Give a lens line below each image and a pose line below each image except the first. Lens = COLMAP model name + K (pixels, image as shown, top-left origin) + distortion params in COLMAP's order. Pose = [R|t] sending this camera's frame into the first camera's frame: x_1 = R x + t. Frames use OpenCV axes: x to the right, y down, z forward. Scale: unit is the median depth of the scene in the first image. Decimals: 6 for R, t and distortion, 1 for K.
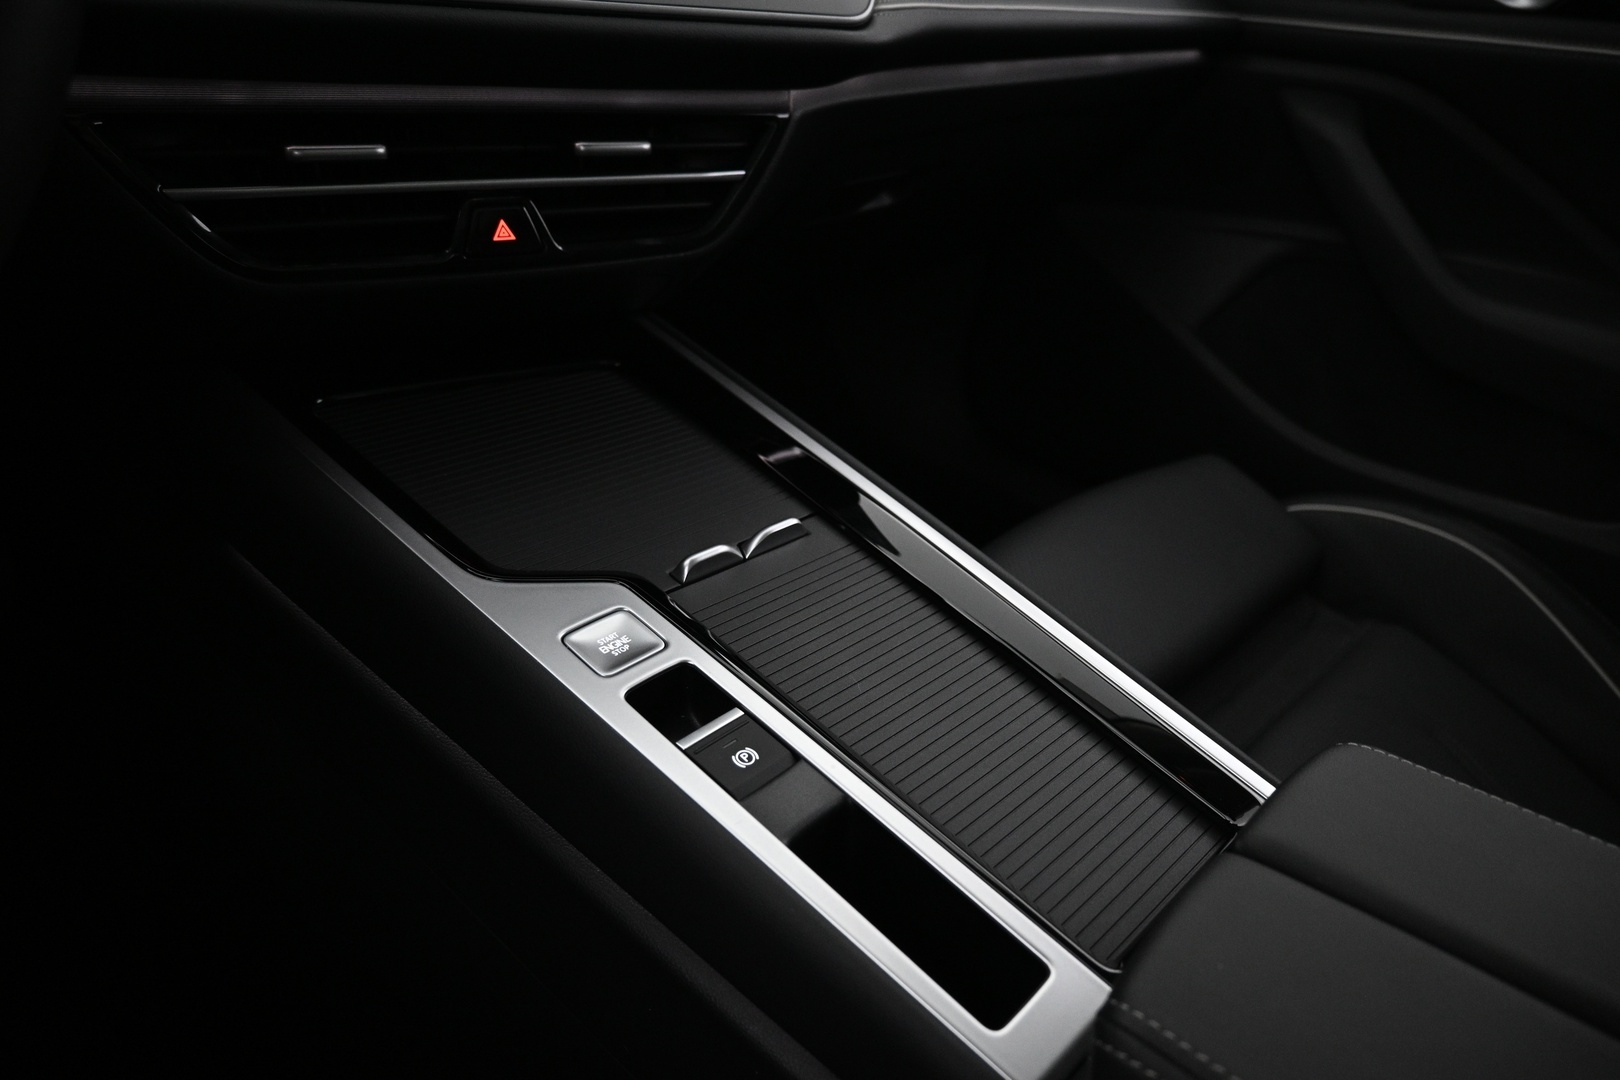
lens RADIAL K [[1136.9, 0, 810.0], [0, 1136.9, 540.0], [0, 0, 1]] dist [-0.001048, -0.000731]
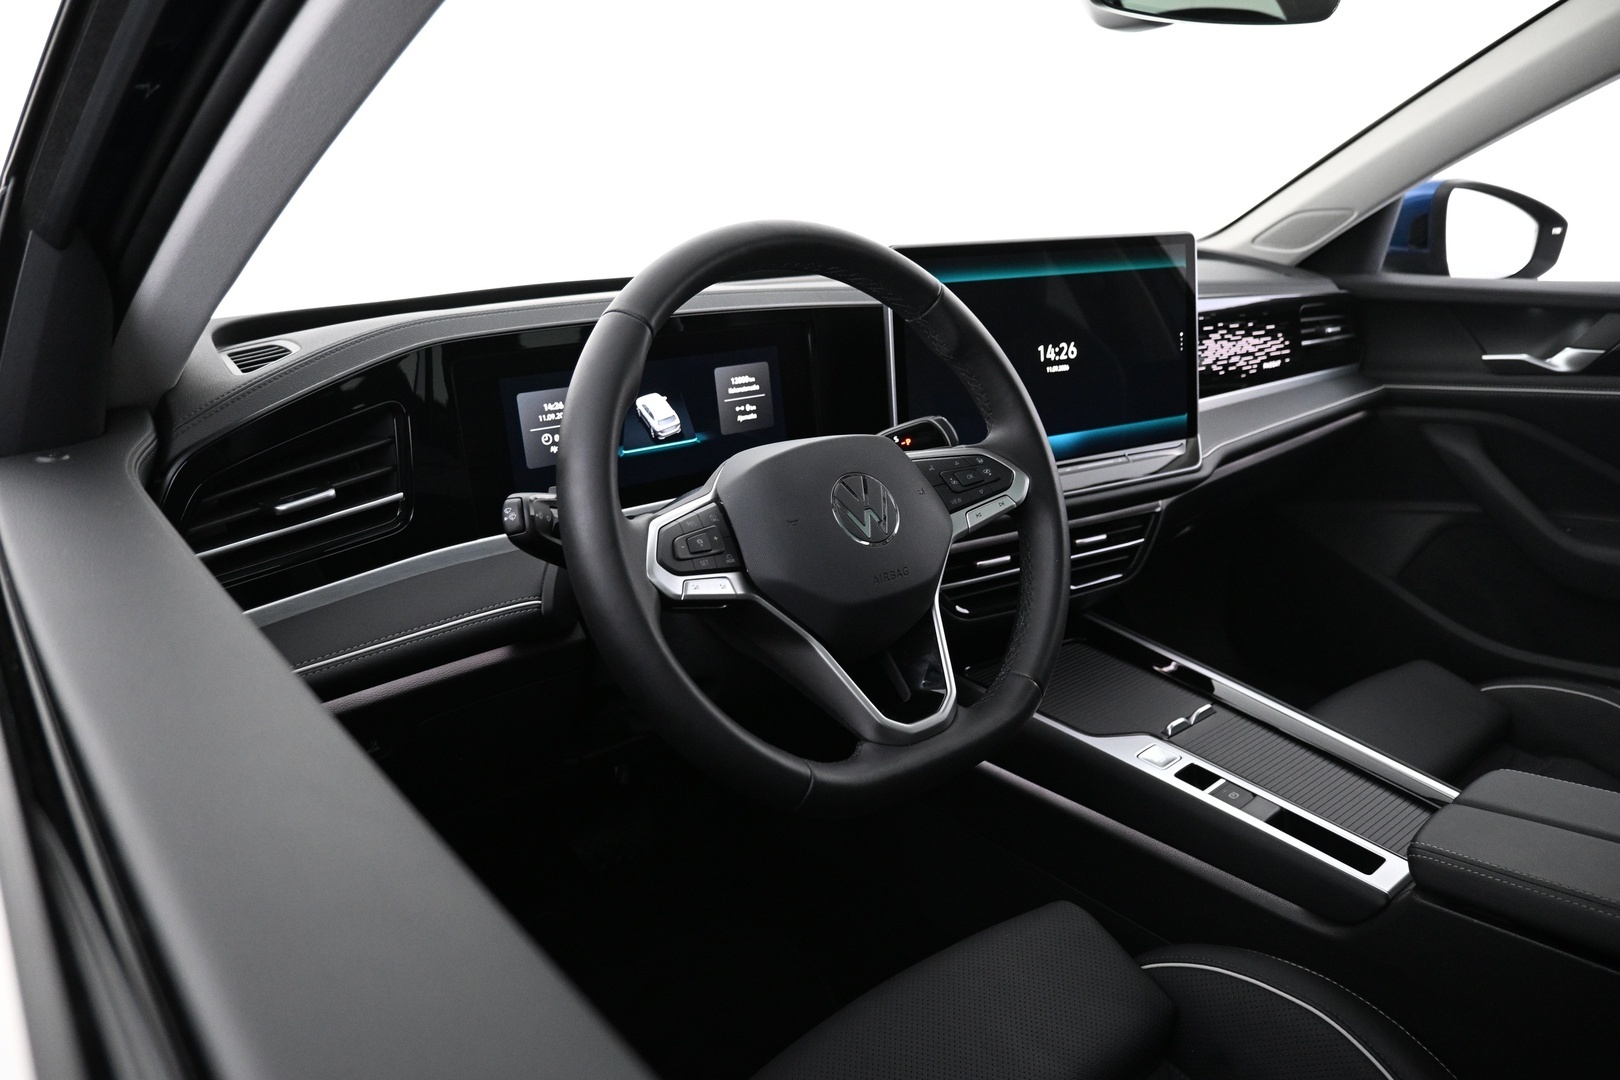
lens RADIAL K [[1136.9, 0, 810.0], [0, 1136.9, 540.0], [0, 0, 1]] dist [-0.001048, -0.000731]
pose [[0.982677, -0.112152, -0.147537, -0.406420], [0.075135, 0.968836, -0.236034, 0.130478], [0.169411, 0.220860, 0.960480, -1.236493]]
